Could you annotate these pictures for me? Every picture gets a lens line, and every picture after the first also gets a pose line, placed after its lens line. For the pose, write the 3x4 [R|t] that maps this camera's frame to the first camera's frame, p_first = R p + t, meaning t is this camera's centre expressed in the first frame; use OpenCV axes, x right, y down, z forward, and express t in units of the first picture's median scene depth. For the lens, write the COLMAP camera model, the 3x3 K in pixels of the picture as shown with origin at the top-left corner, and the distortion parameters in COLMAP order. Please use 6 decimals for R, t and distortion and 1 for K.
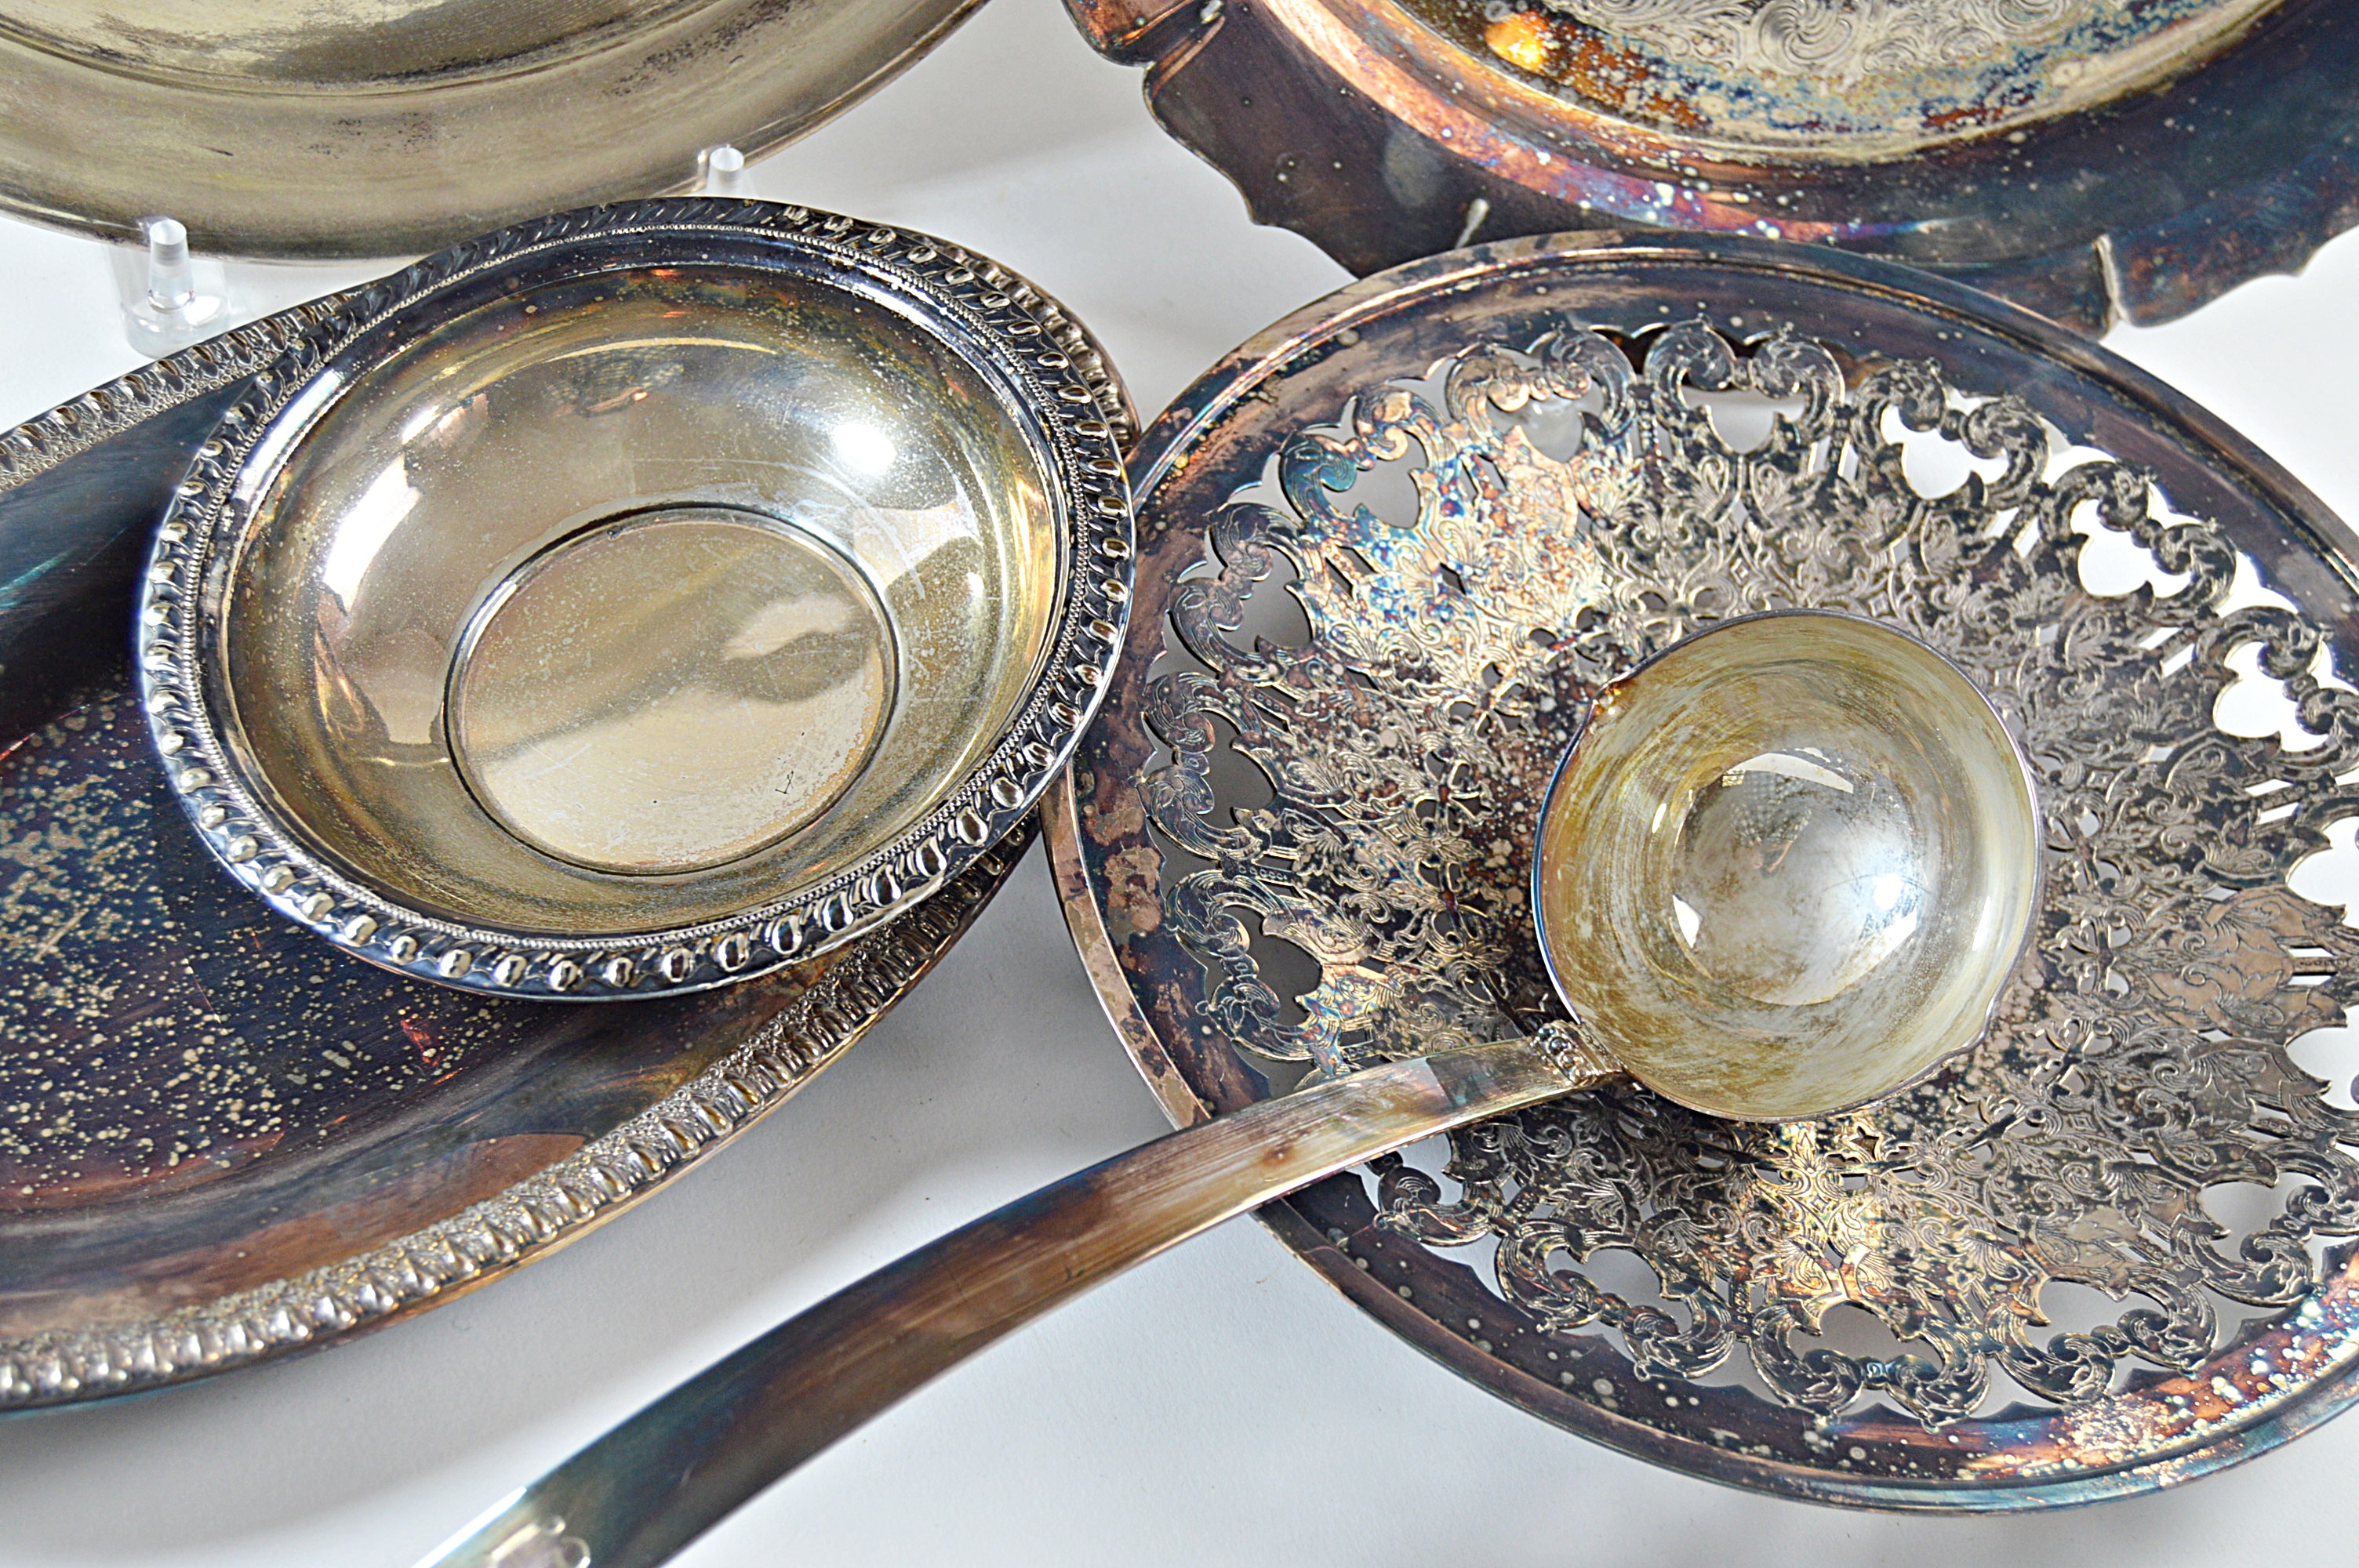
lens RADIAL K [[3597.4, 0, 1192.5], [0, 3597.4, 797.4], [0, 0, 1]] dist [-0.006449, 0.000000]
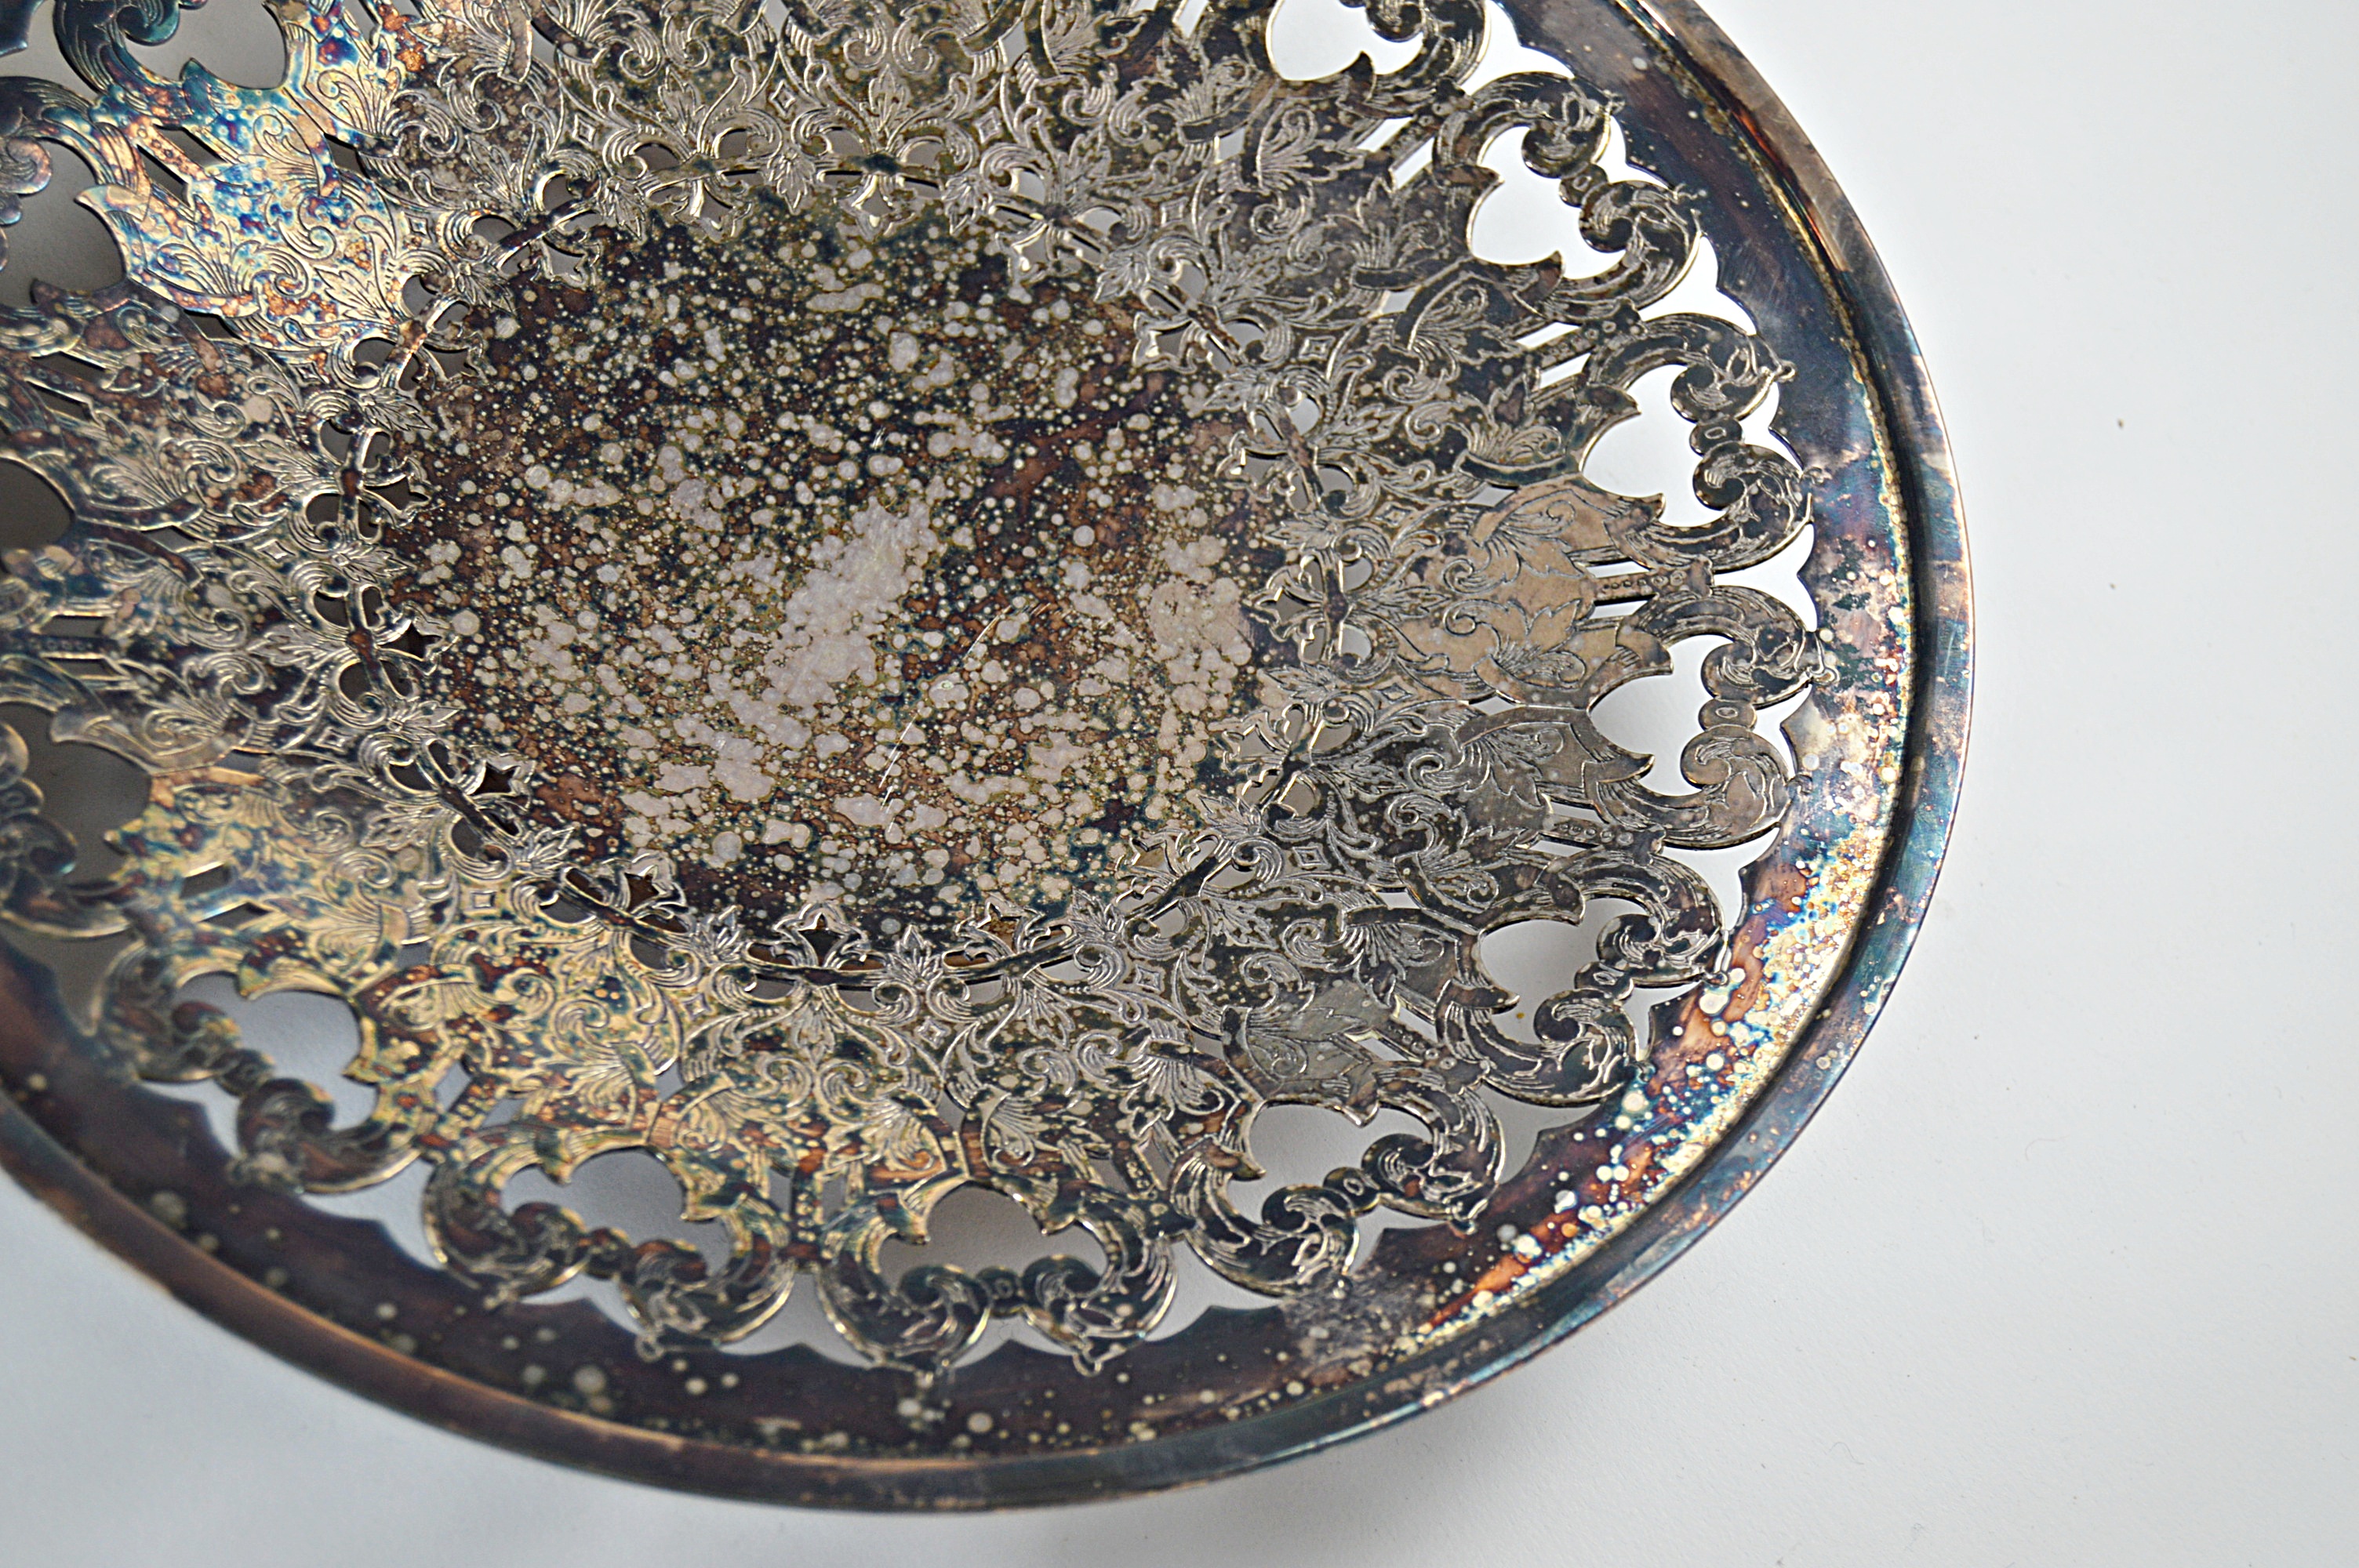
lens RADIAL K [[4084.0, 0, 1183.7], [0, 4084.0, 786.4], [0, 0, 1]] dist [0.009760, 0.000000]
pose [[0.985181, -0.122689, 0.119857, 0.129595], [0.108000, 0.986611, 0.122206, -0.022265], [-0.133246, -0.107450, 0.985241, 0.224918]]
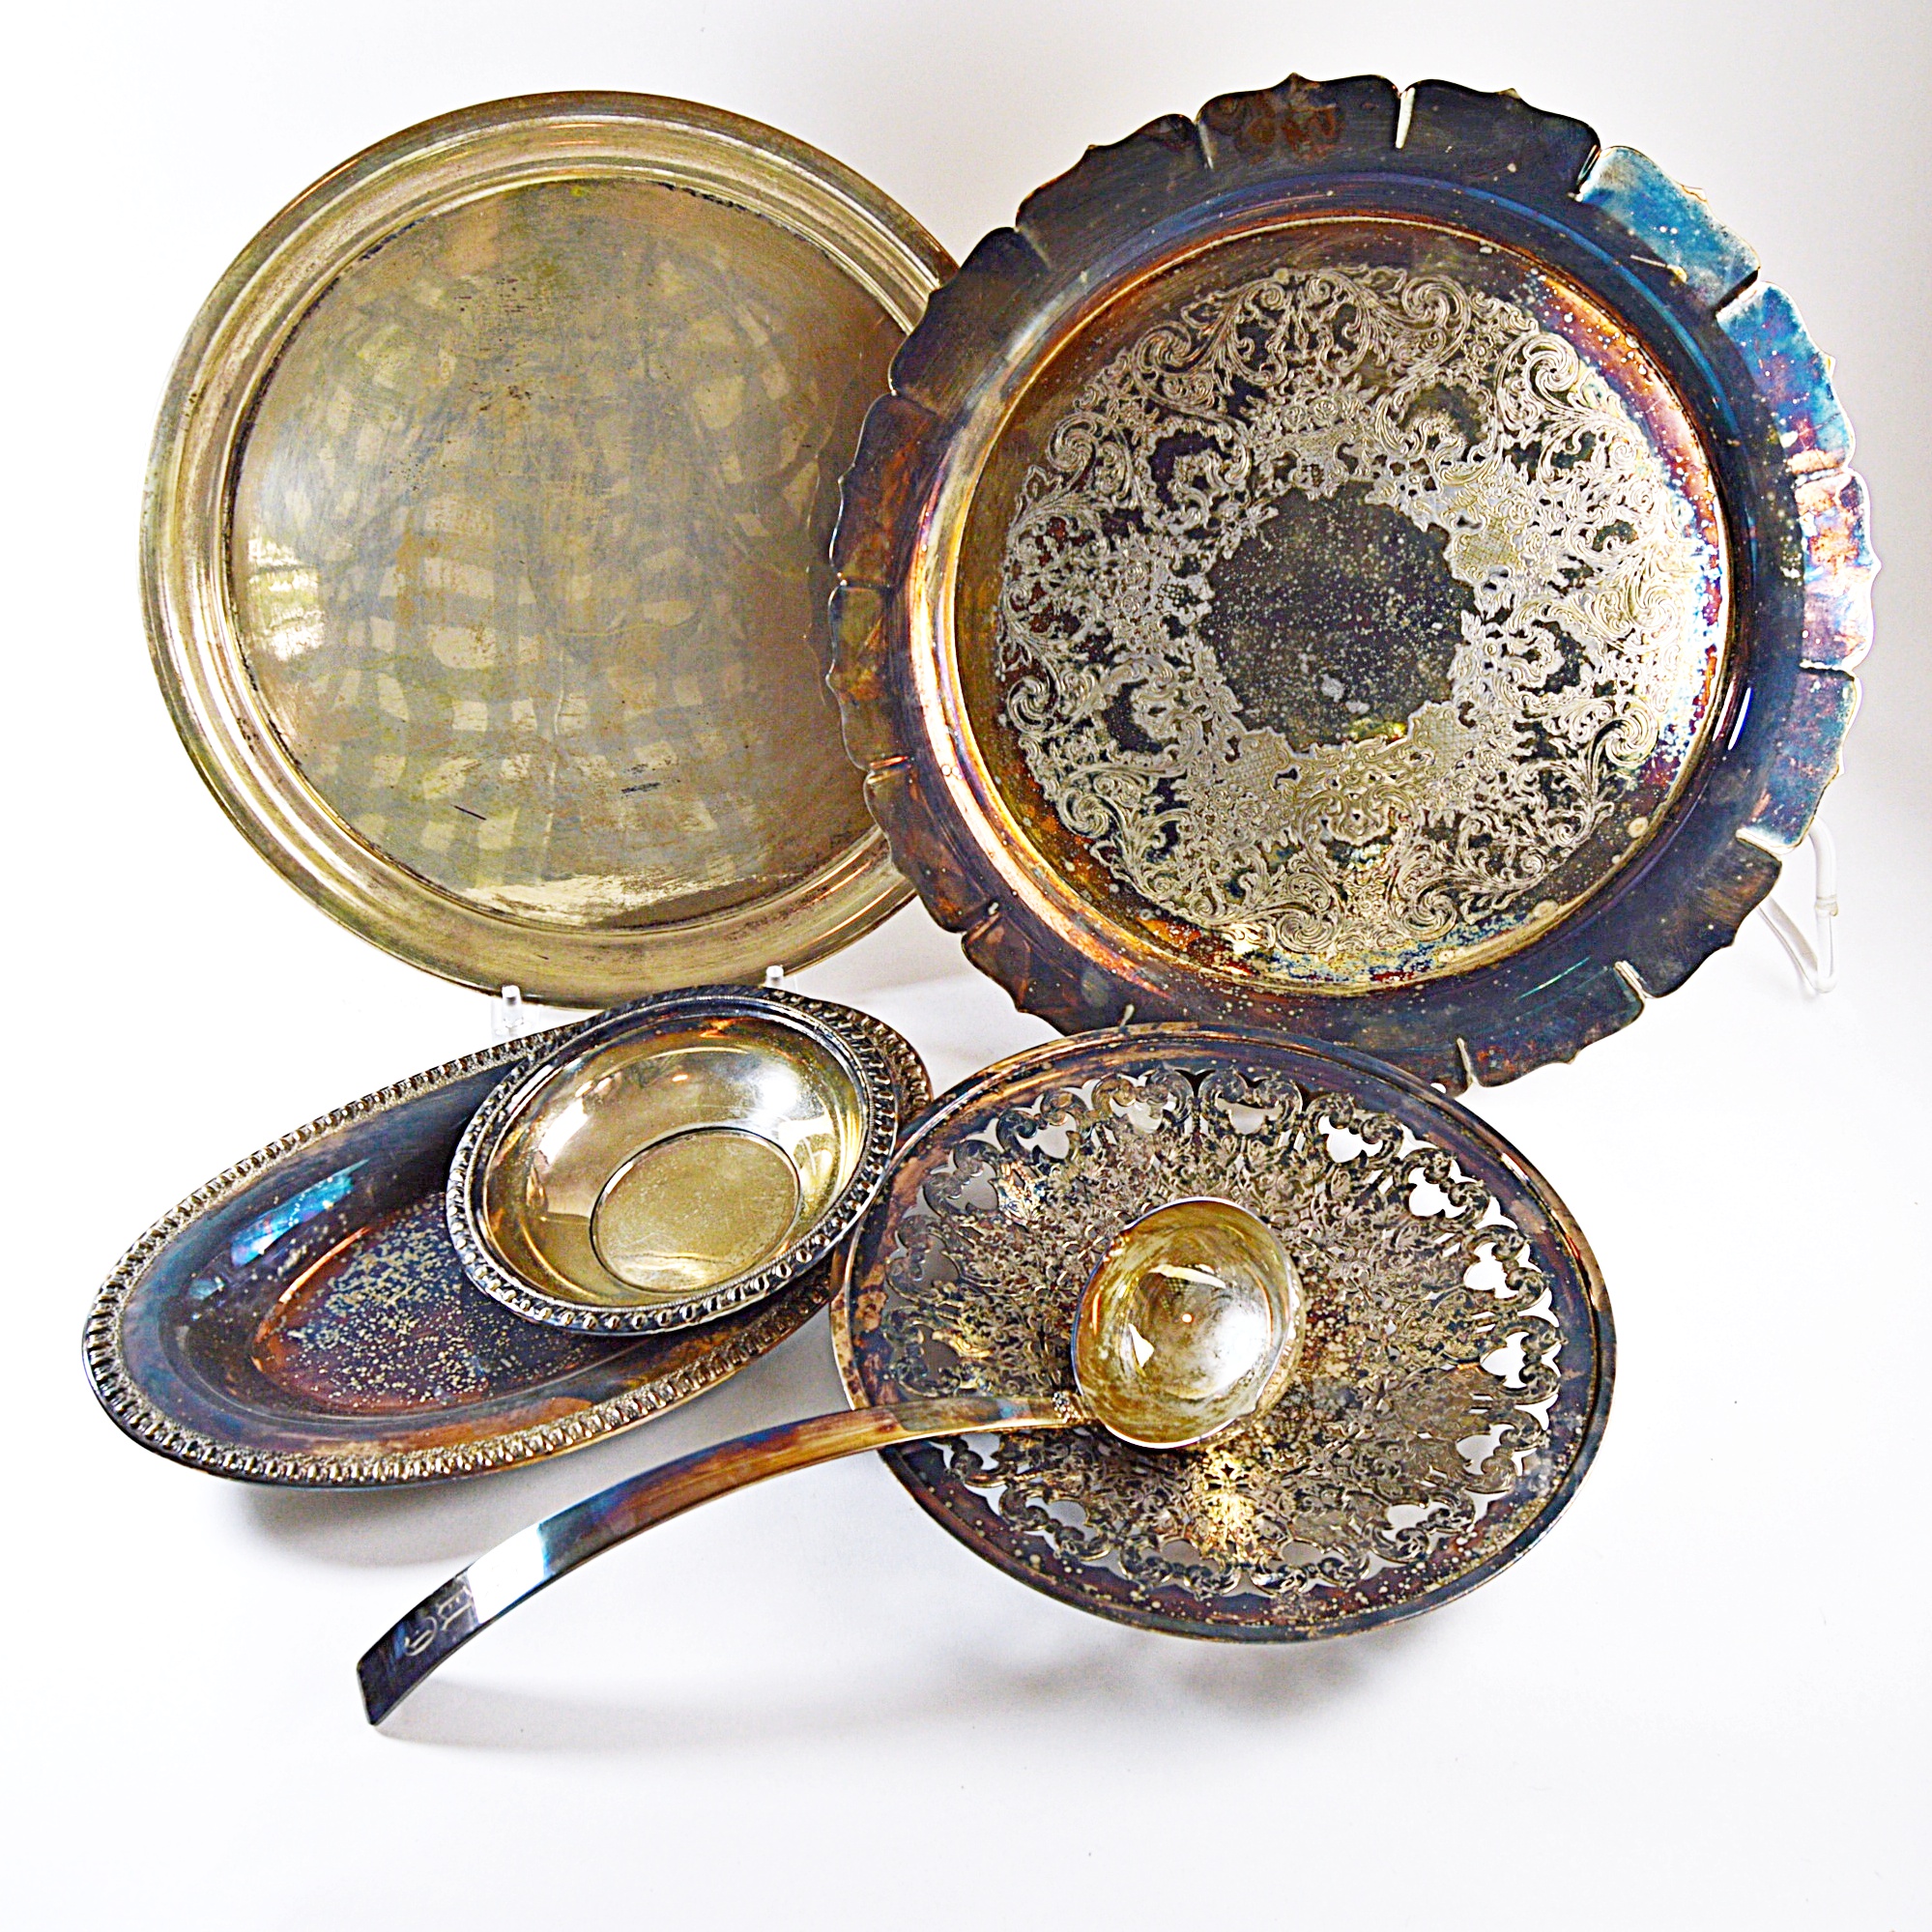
lens RADIAL K [[2275.3, 0, 971.5], [0, 2275.3, 976.0], [0, 0, 1]] dist [-0.027824, 0.000000]
pose [[0.972433, 0.037217, -0.230195, 0.324142], [-0.083781, 0.977025, -0.195965, 0.085820], [0.217613, 0.209849, 0.953209, -0.273260]]
